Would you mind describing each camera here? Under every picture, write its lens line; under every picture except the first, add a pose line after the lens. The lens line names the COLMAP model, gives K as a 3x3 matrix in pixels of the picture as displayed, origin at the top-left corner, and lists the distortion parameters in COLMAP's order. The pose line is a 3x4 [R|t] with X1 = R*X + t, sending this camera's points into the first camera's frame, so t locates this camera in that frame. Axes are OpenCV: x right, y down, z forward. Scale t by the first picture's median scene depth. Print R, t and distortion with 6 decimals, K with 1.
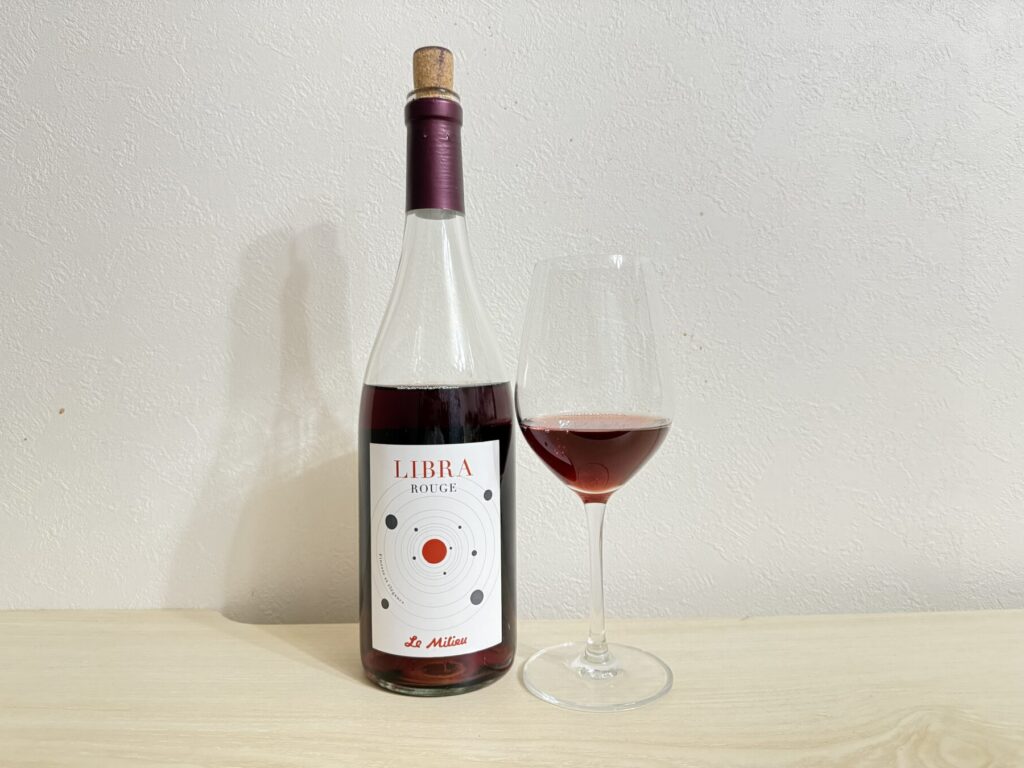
lens RADIAL K [[740.8, 0, 512.0], [0, 740.8, 384.0], [0, 0, 1]] dist [0.054934, -0.097247]
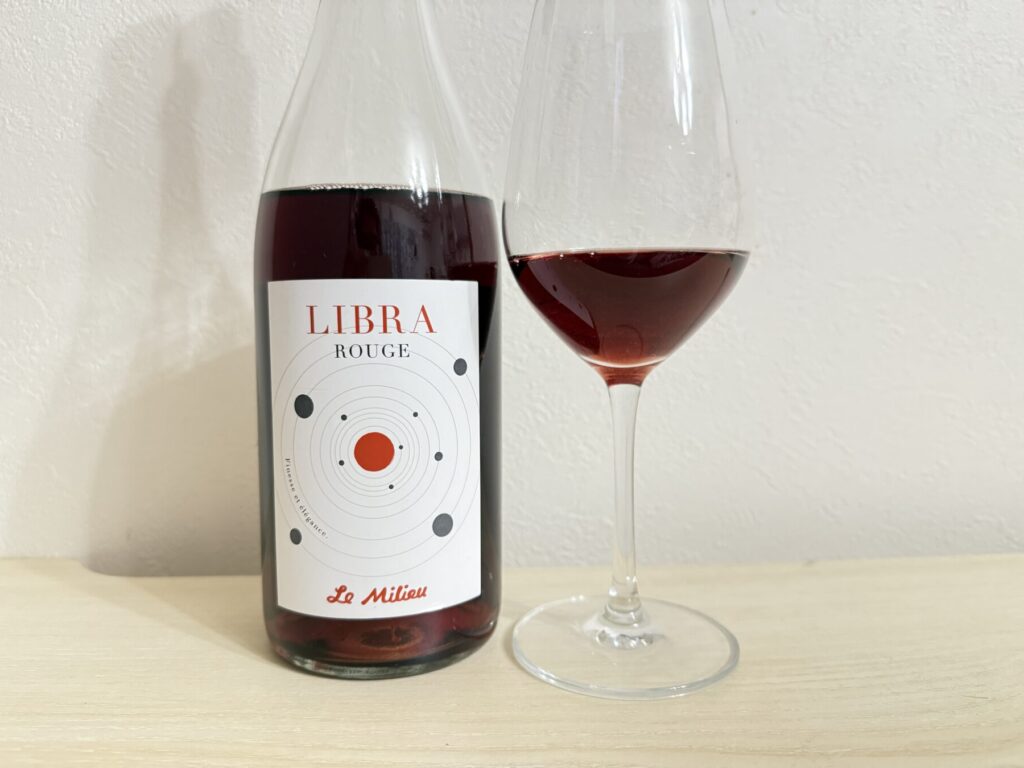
lens RADIAL K [[743.4, 0, 512.0], [0, 743.4, 384.0], [0, 0, 1]] dist [0.007365, -0.034033]
pose [[0.998886, 0.002336, 0.047138, -0.017230], [-0.004108, 0.999287, 0.037526, 0.135561], [-0.047017, -0.037678, 0.998183, 0.351710]]
